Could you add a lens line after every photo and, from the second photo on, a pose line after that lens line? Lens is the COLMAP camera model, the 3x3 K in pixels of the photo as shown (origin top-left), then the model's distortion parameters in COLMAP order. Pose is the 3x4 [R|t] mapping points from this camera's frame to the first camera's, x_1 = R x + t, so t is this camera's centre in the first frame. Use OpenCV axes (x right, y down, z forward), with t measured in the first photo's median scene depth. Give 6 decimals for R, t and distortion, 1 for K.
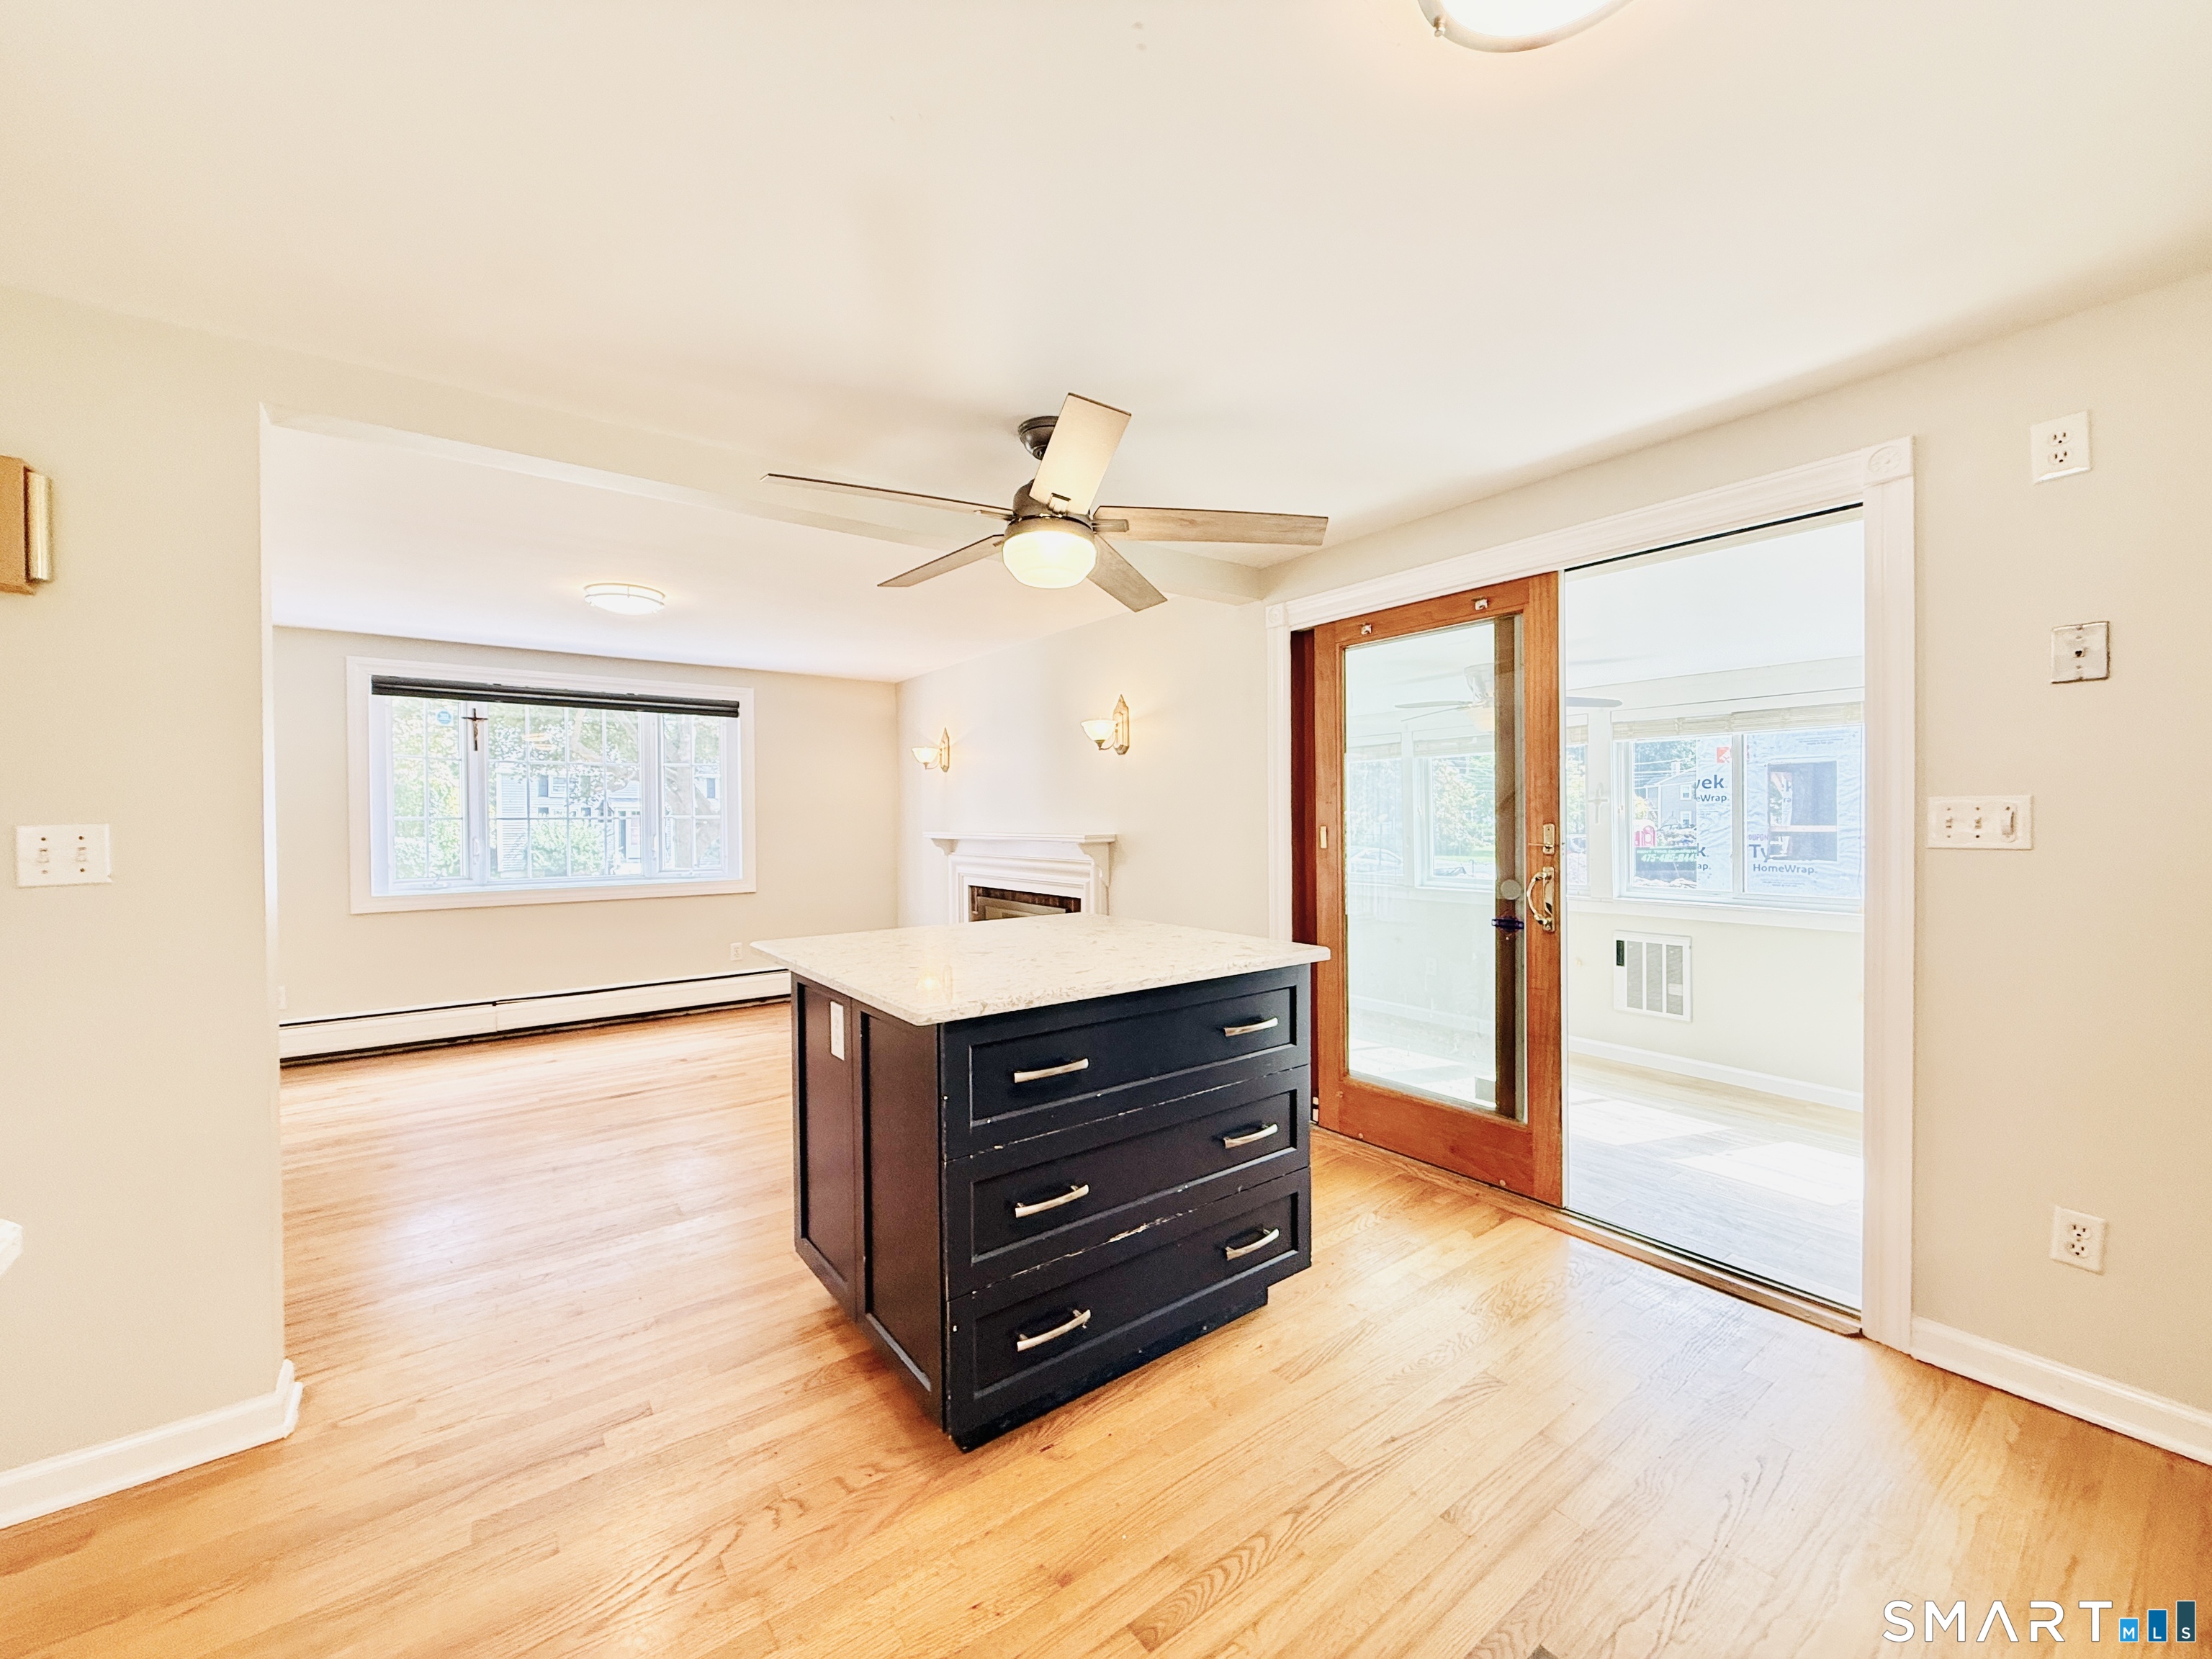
lens RADIAL K [[872.4, 0, 1099.3], [0, 872.4, 826.7], [0, 0, 1]] dist [-0.000785, -0.000038]
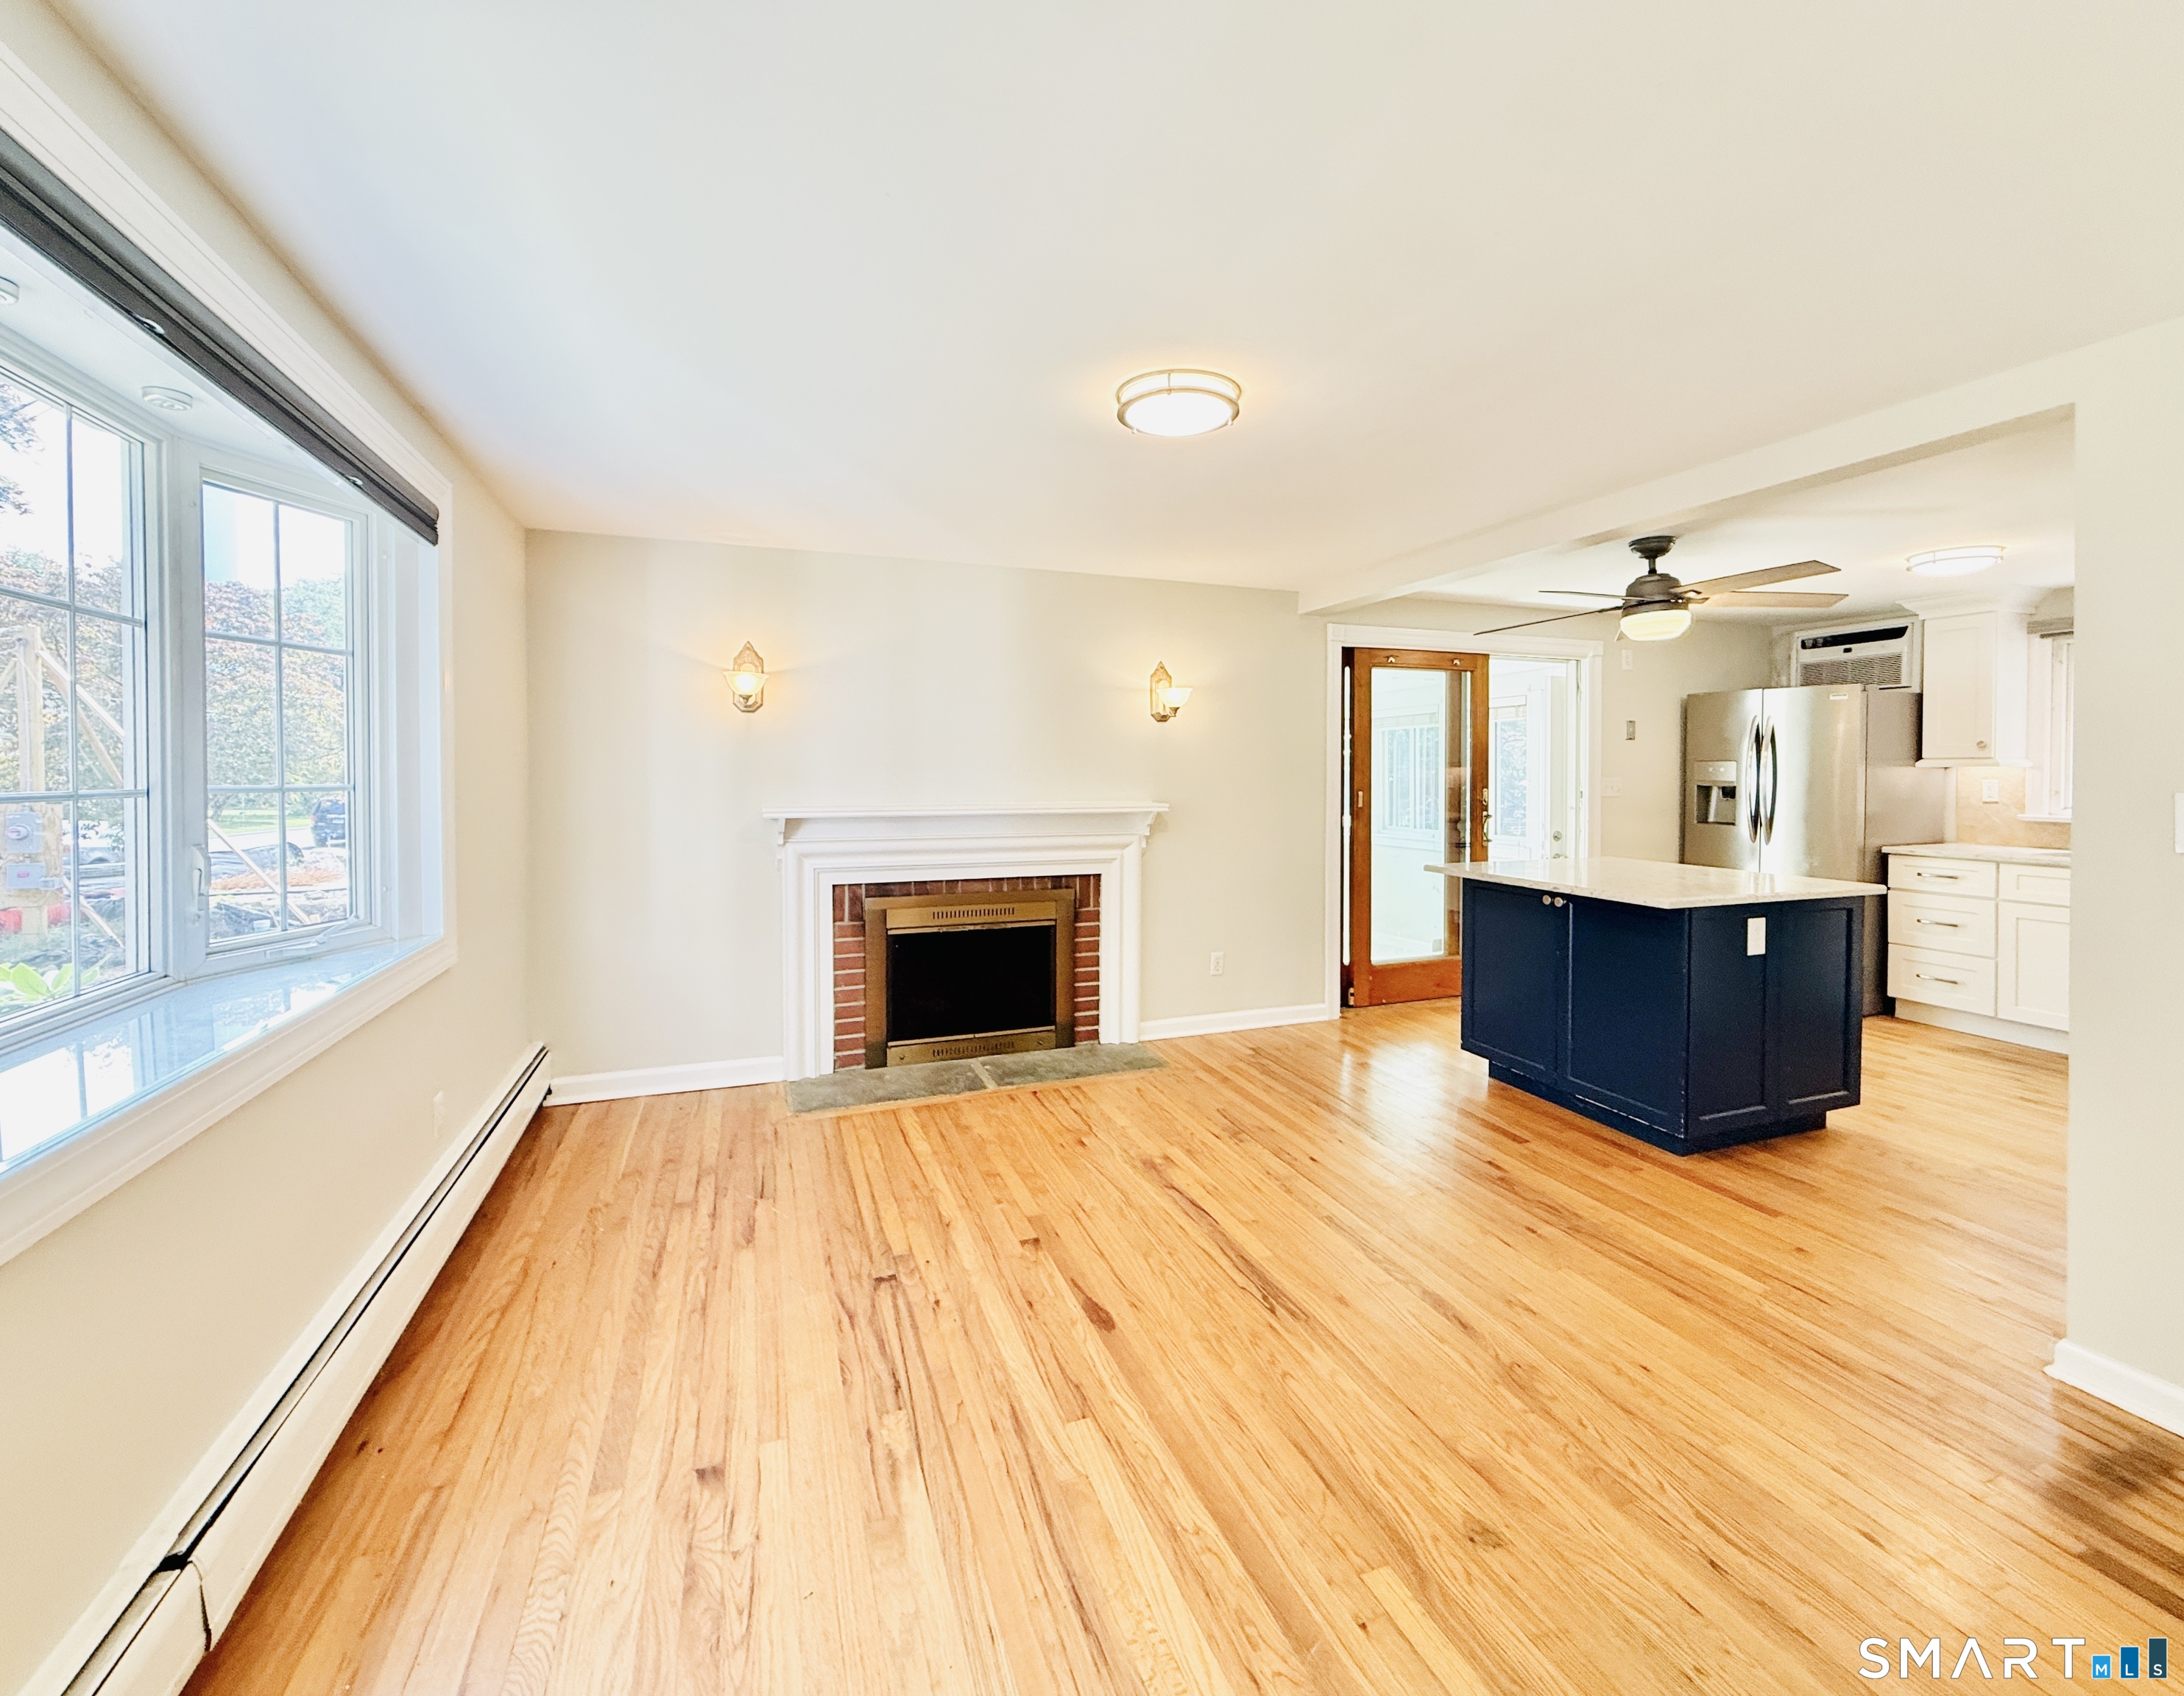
lens RADIAL K [[919.7, 0, 1083.5], [0, 919.7, 785.1], [0, 0, 1]] dist [-0.000920, -0.000153]
pose [[0.284675, -0.007336, 0.958596, -1.578150], [0.006928, 0.999960, 0.005595, -0.027503], [-0.958599, 0.005048, 0.284714, 1.238647]]
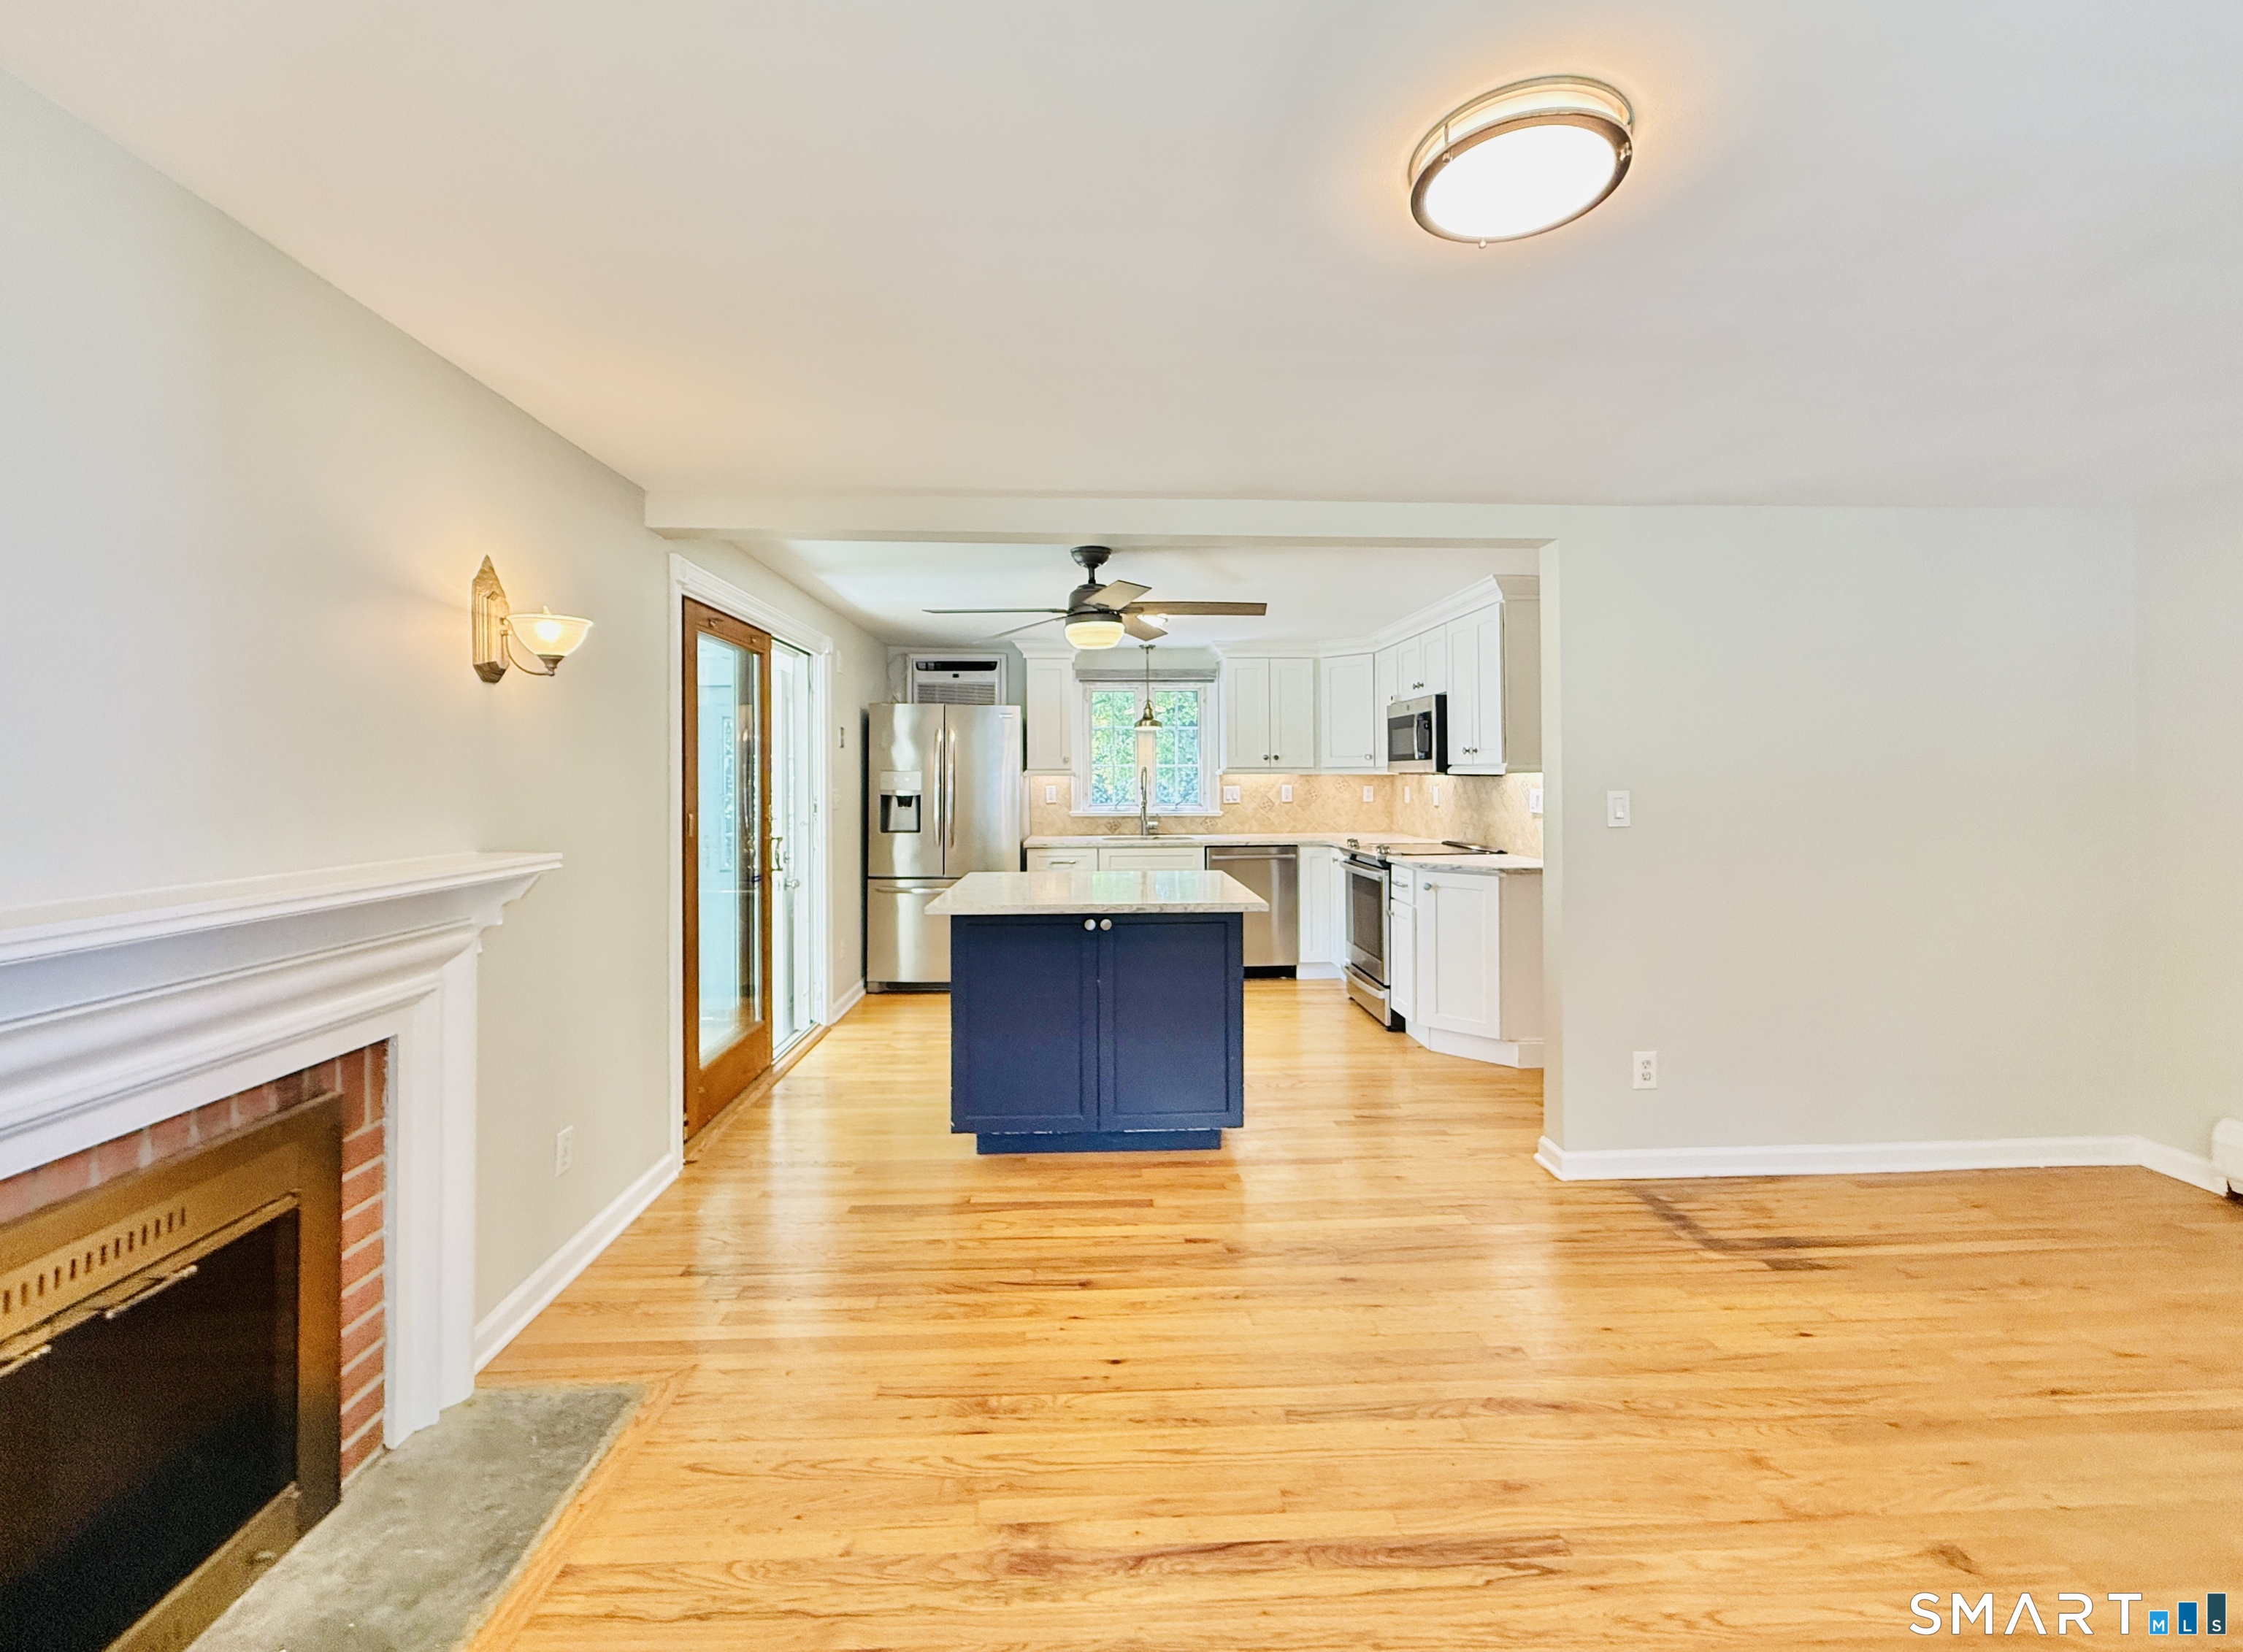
lens RADIAL K [[936.3, 0, 1136.8], [0, 936.3, 771.4], [0, 0, 1]] dist [-0.000122, 0.000496]
pose [[-0.830499, 0.017118, 0.556757, -0.860188], [0.018284, 0.999827, -0.003465, -0.041386], [-0.556720, 0.007302, -0.830668, 1.926277]]
